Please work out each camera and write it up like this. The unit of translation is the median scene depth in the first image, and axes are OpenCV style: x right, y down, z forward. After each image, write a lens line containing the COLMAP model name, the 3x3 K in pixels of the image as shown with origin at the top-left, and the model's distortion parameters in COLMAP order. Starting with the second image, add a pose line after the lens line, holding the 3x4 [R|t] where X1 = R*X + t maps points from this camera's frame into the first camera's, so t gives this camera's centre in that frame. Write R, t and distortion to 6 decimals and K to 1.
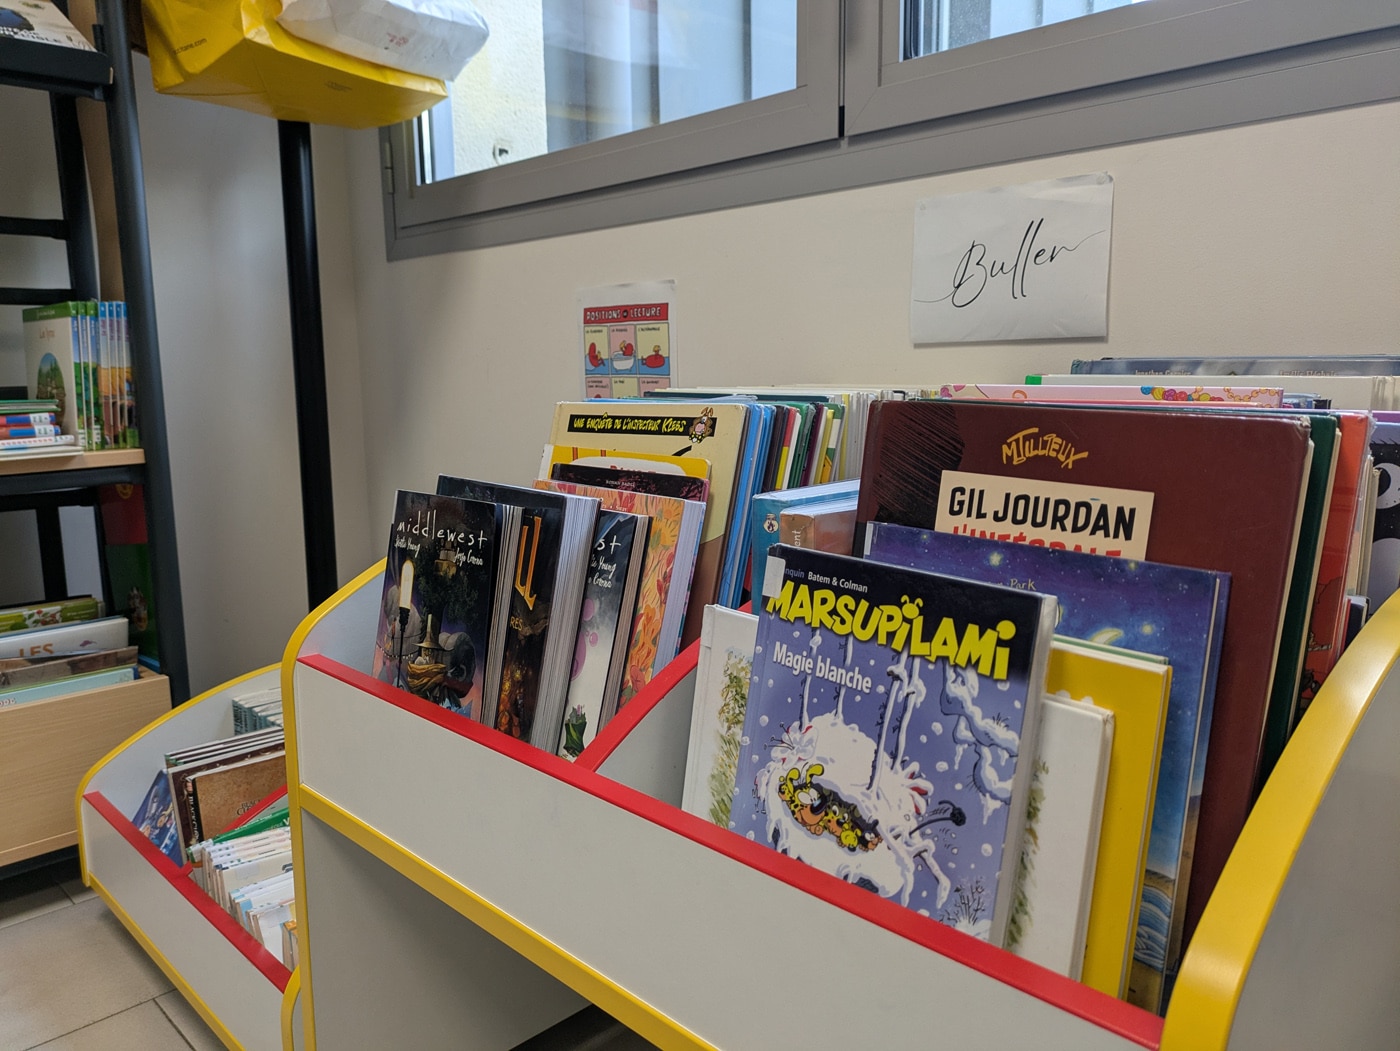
lens RADIAL K [[1026.0, 0, 698.0], [0, 1026.0, 532.3], [0, 0, 1]] dist [0.024498, -0.004818]
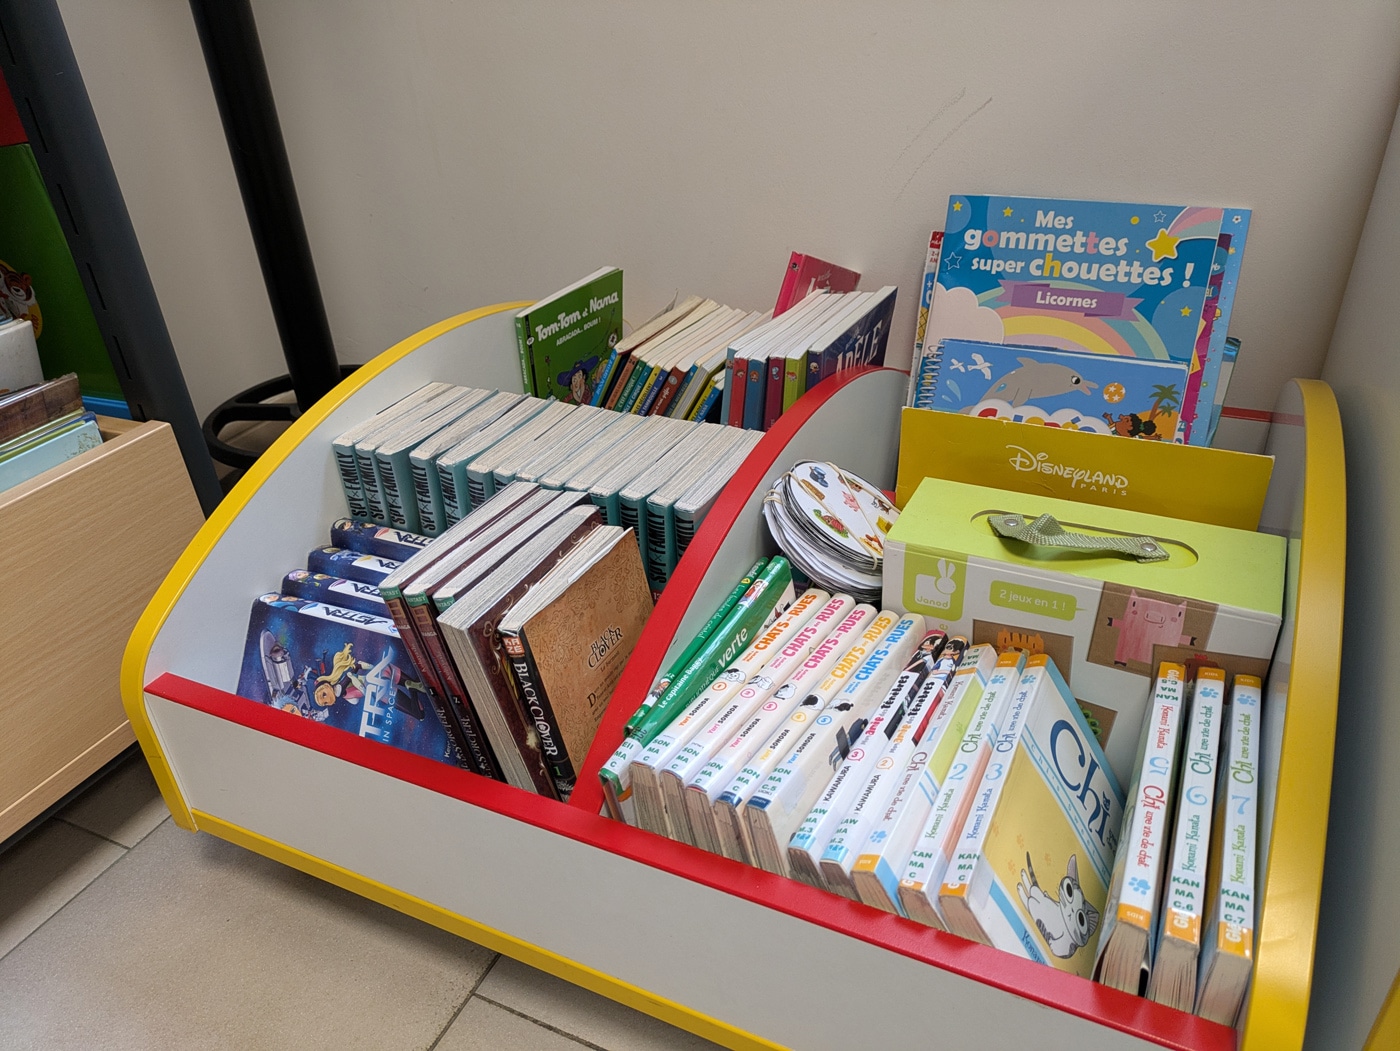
lens RADIAL K [[1026.0, 0, 699.1], [0, 1026.0, 519.5], [0, 0, 1]] dist [0.024498, -0.004818]
pose [[0.940801, -0.208845, 0.266978, -0.456614], [0.101615, 0.925188, 0.365652, 0.027354], [-0.323370, -0.316877, 0.891640, 0.499275]]
